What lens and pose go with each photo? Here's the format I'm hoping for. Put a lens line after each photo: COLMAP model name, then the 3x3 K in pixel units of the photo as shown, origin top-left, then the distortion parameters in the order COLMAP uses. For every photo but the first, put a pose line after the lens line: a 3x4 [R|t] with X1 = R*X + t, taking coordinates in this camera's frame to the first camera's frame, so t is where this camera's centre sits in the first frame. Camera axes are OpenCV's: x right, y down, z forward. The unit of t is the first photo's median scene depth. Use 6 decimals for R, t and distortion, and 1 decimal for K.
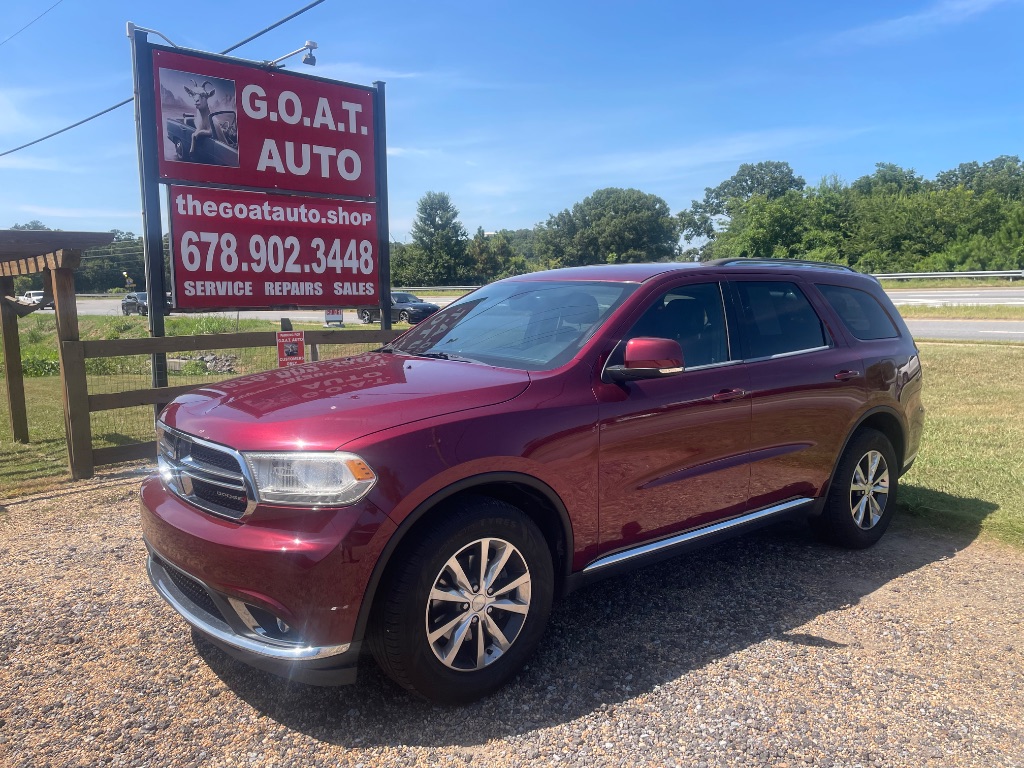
lens RADIAL K [[777.3, 0, 532.4], [0, 777.3, 379.8], [0, 0, 1]] dist [0.074873, -0.099492]
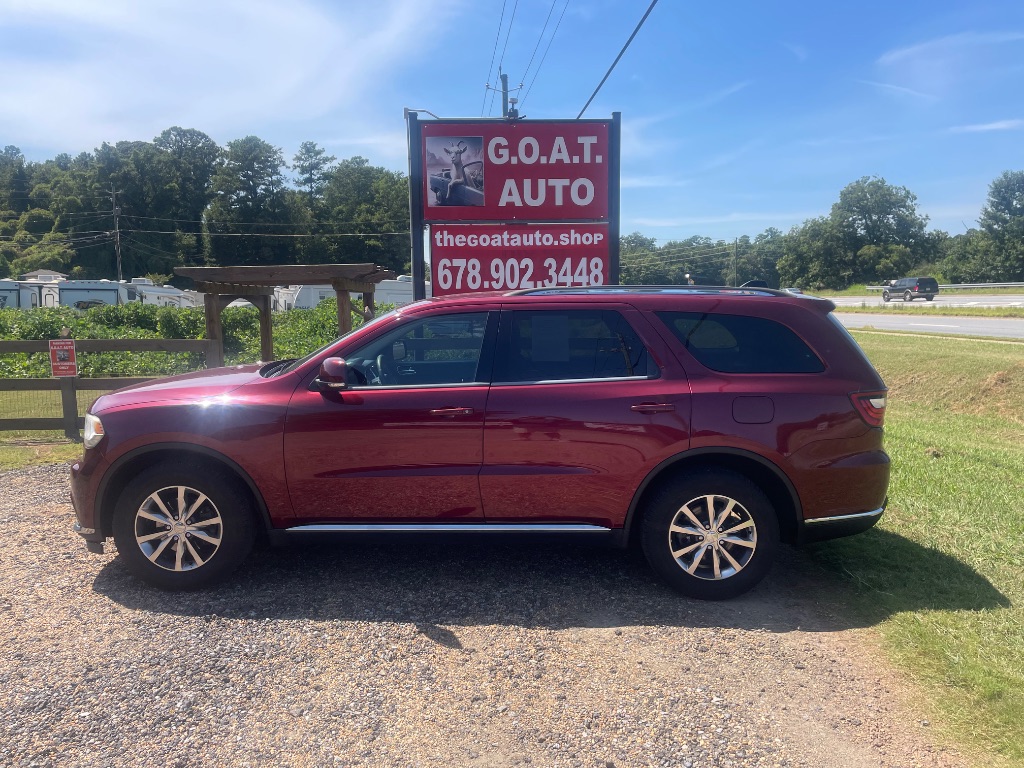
lens RADIAL K [[777.3, 0, 515.8], [0, 777.3, 386.7], [0, 0, 1]] dist [0.074873, -0.099492]
pose [[0.753554, 0.075766, -0.653005, 0.467249], [-0.068109, 0.996989, 0.037081, -0.029542], [0.653848, 0.016533, 0.756446, 0.090193]]
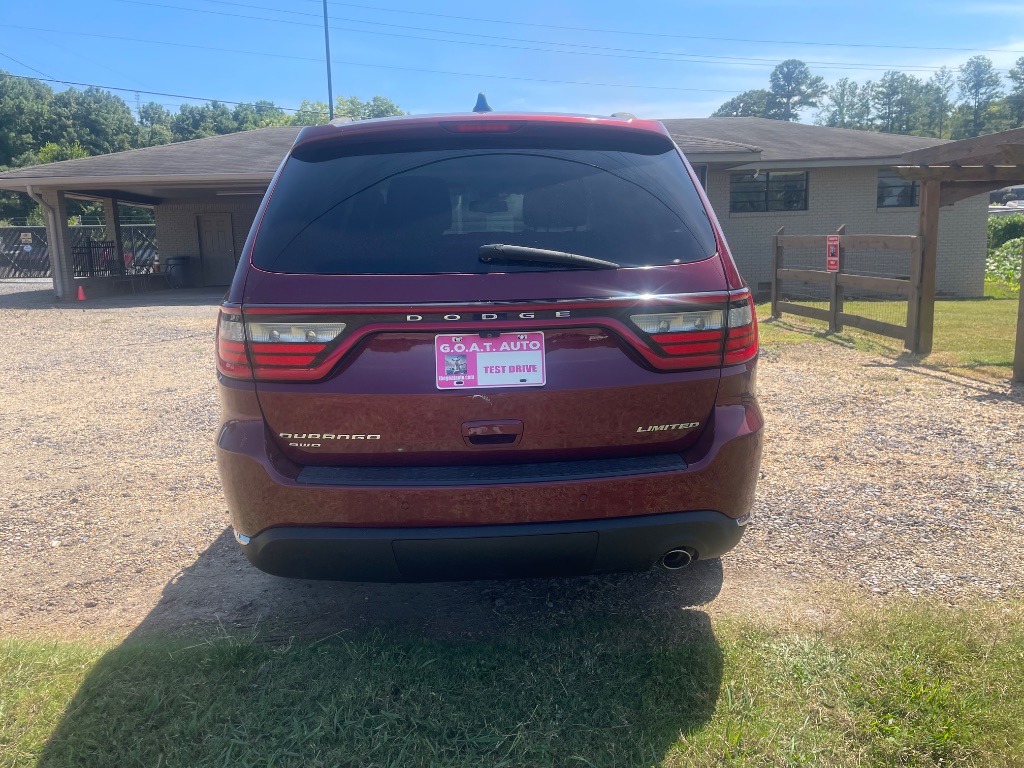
lens RADIAL K [[777.3, 0, 520.4], [0, 777.3, 370.1], [0, 0, 1]] dist [0.074873, -0.099492]
pose [[-0.629081, 0.152808, -0.762173, 0.450041], [-0.056991, 0.968783, 0.241271, -0.071434], [0.775248, 0.195216, -0.600734, 0.871477]]
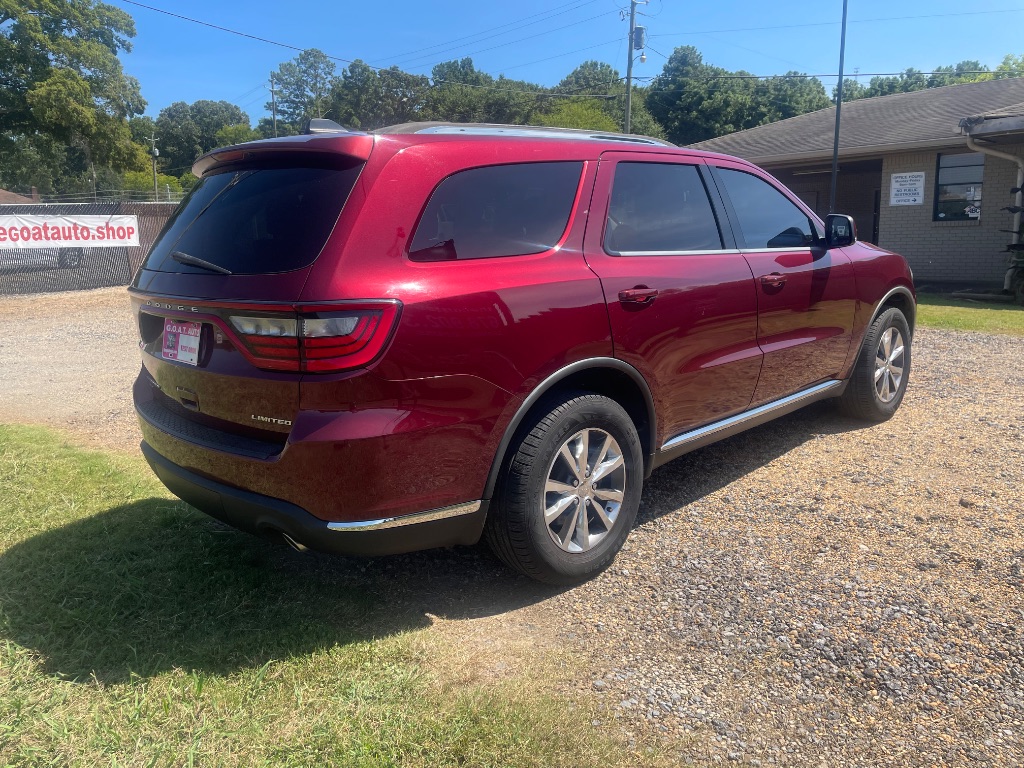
lens RADIAL K [[777.3, 0, 514.2], [0, 777.3, 386.8], [0, 0, 1]] dist [0.074873, -0.099492]
pose [[-0.997721, 0.045267, -0.050039, 0.147302], [0.028161, 0.953257, 0.300845, -0.088653], [0.061318, 0.298750, -0.952359, 1.033430]]
